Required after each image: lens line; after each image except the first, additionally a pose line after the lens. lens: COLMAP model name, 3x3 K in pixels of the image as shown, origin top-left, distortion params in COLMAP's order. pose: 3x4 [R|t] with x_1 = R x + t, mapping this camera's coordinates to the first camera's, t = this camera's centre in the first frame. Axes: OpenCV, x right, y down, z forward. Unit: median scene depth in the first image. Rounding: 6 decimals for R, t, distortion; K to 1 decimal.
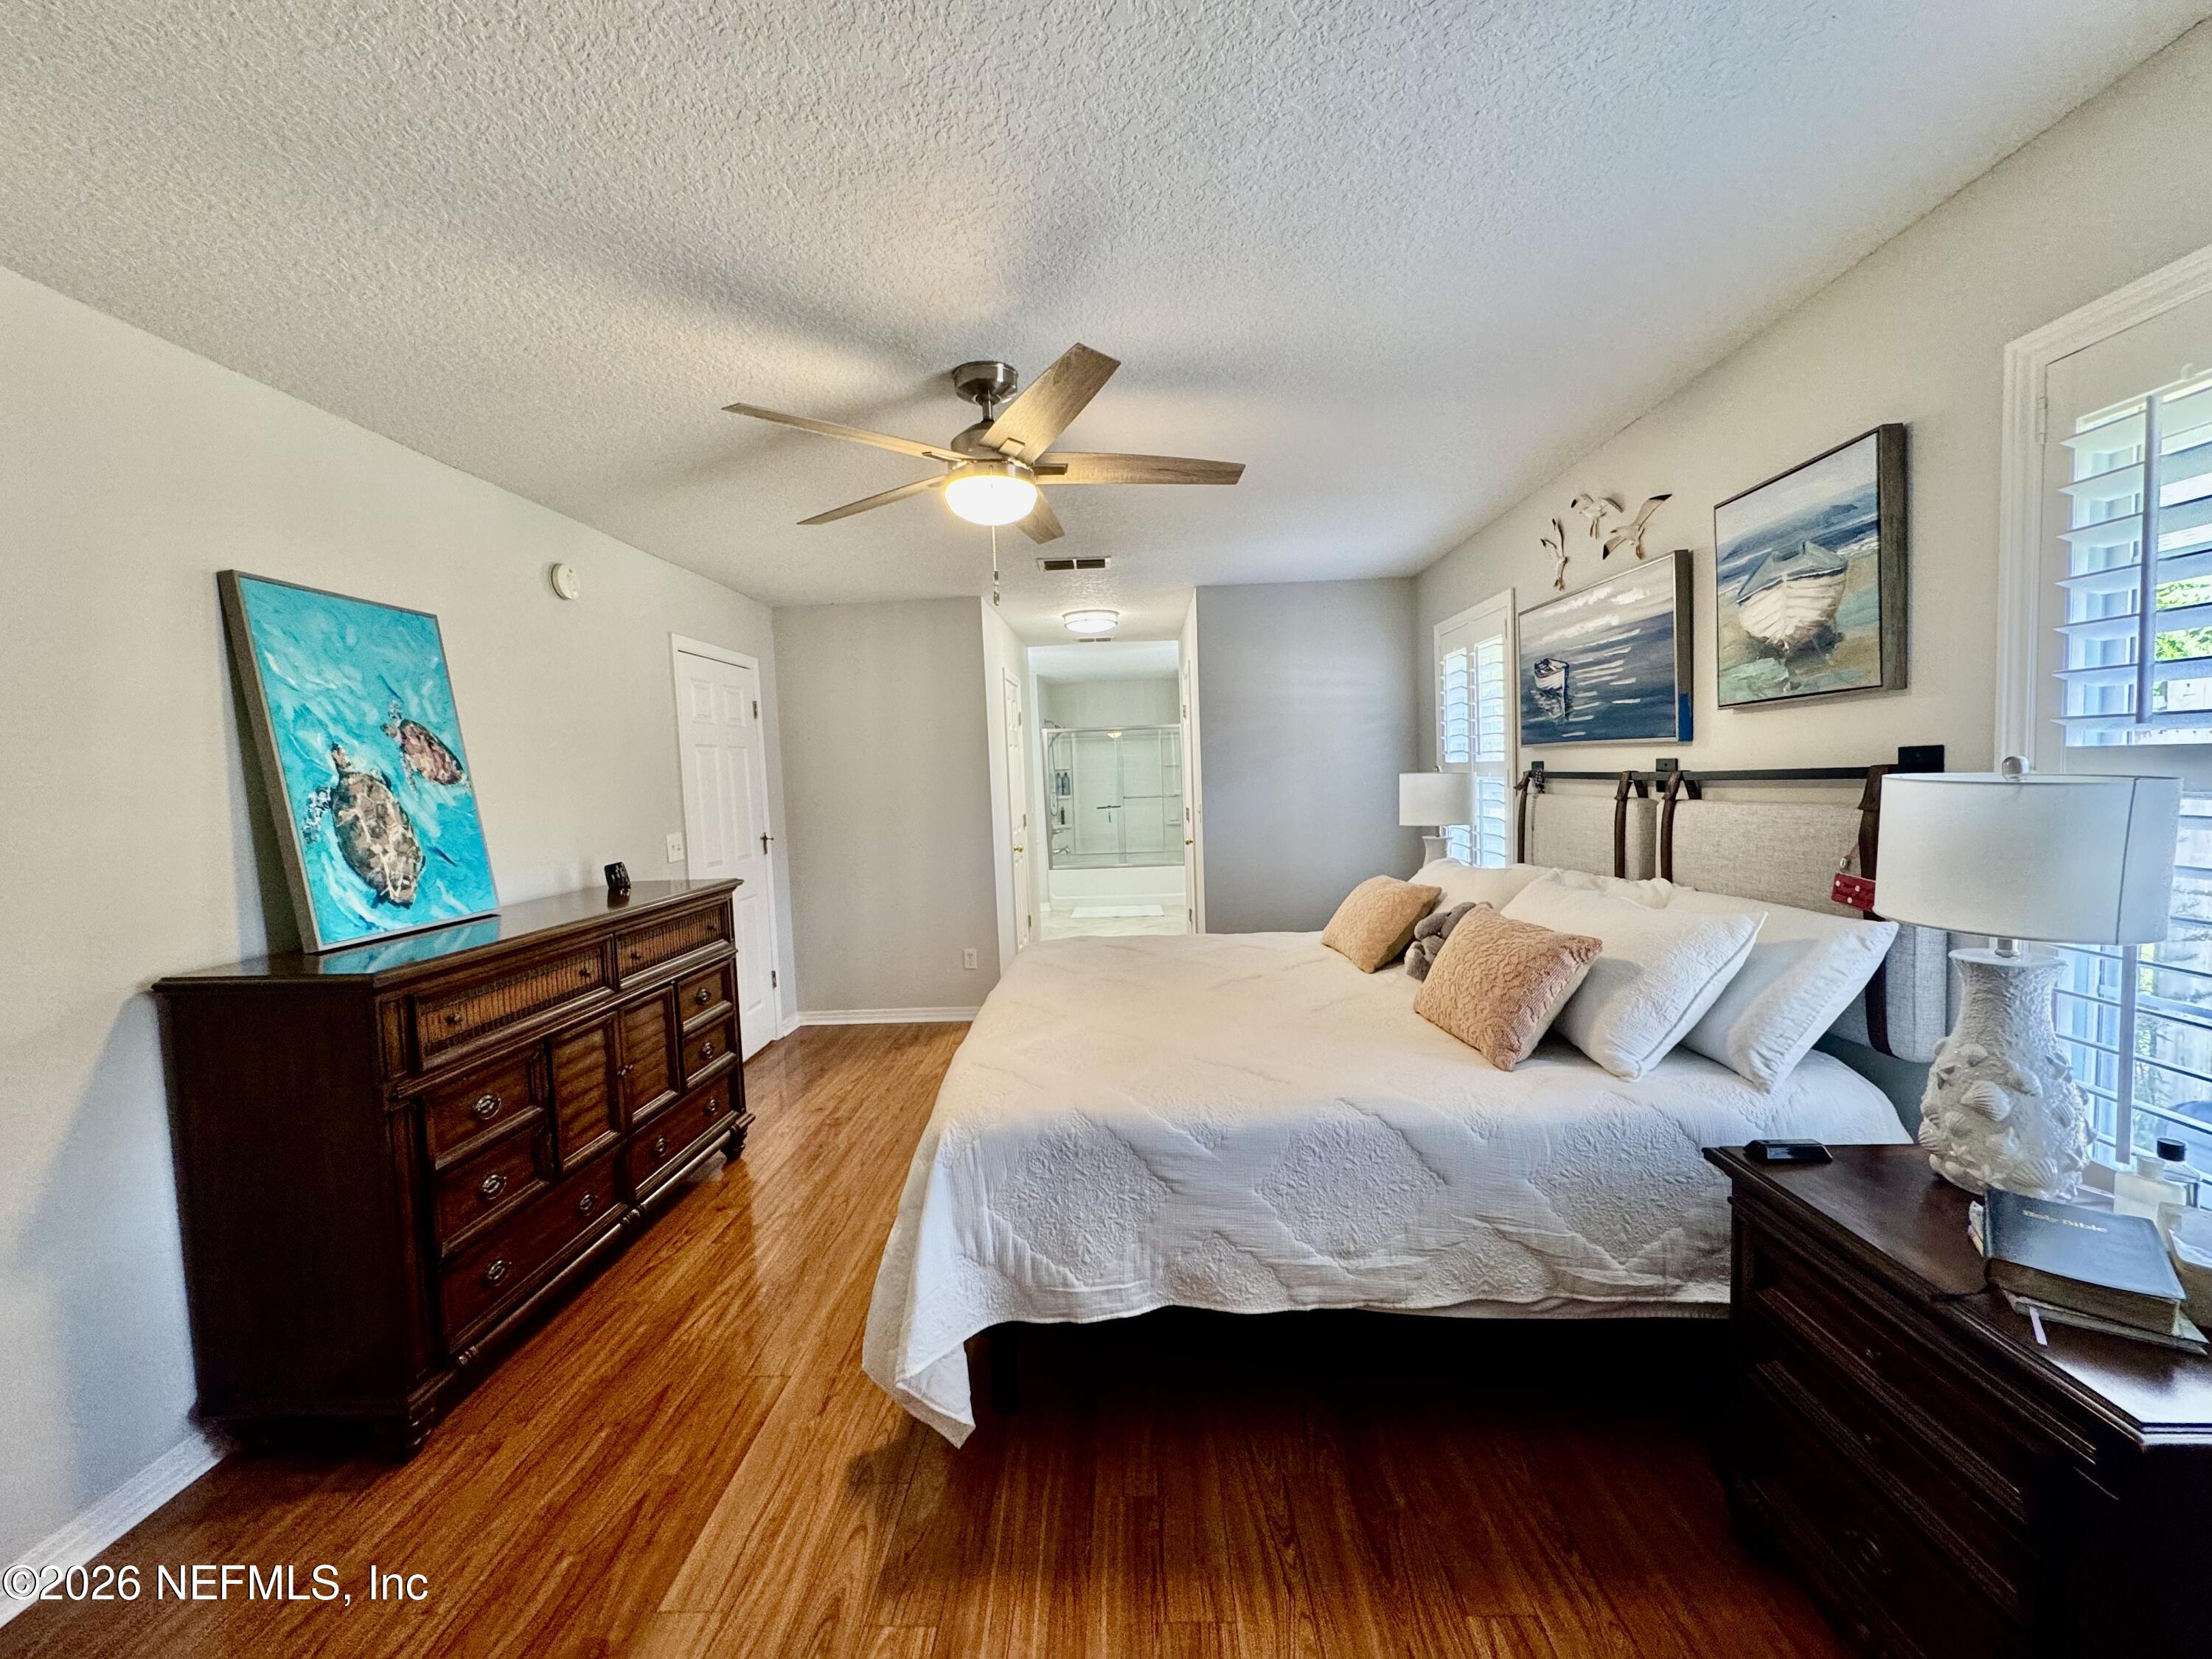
lens RADIAL K [[886.6, 0, 1110.4], [0, 886.6, 826.0], [0, 0, 1]] dist [-0.002900, 0.000558]
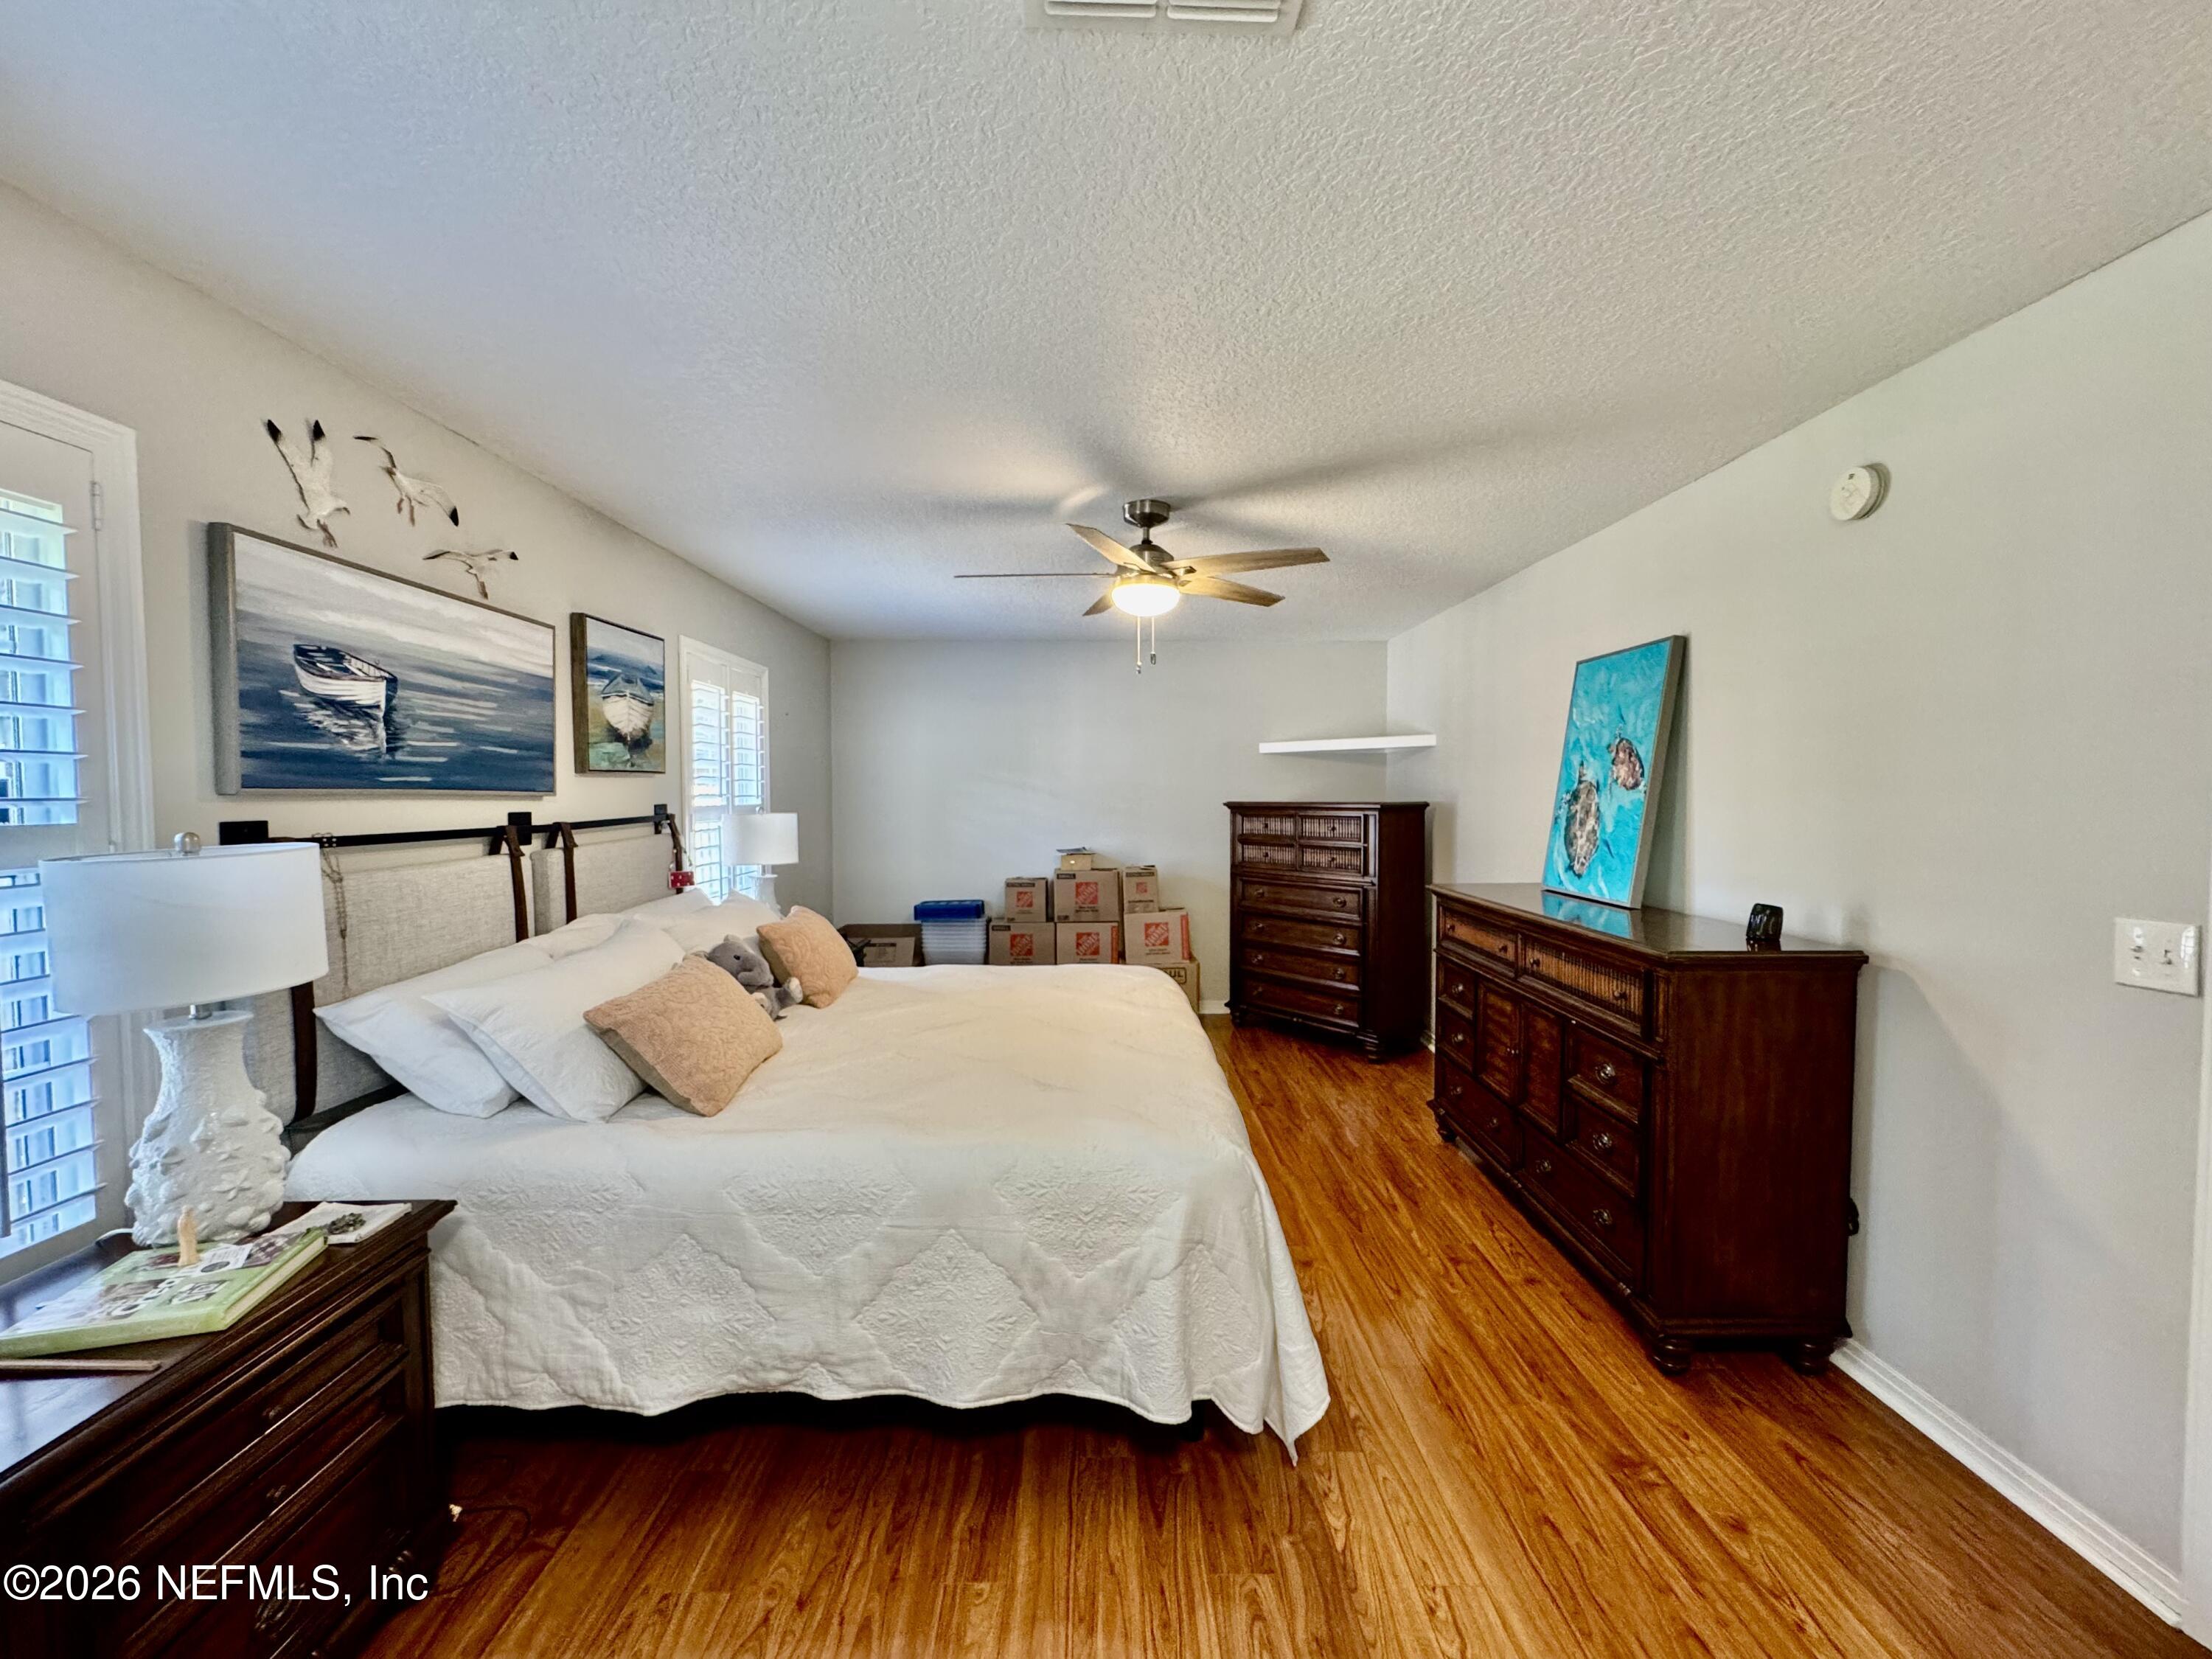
lens RADIAL K [[886.6, 0, 1107.0], [0, 886.6, 829.1], [0, 0, 1]] dist [-0.002900, 0.000558]
pose [[-0.998407, 0.042267, -0.037375, -0.007041], [0.038217, 0.993933, 0.103137, -0.144866], [0.041508, 0.101544, -0.993965, 2.172685]]
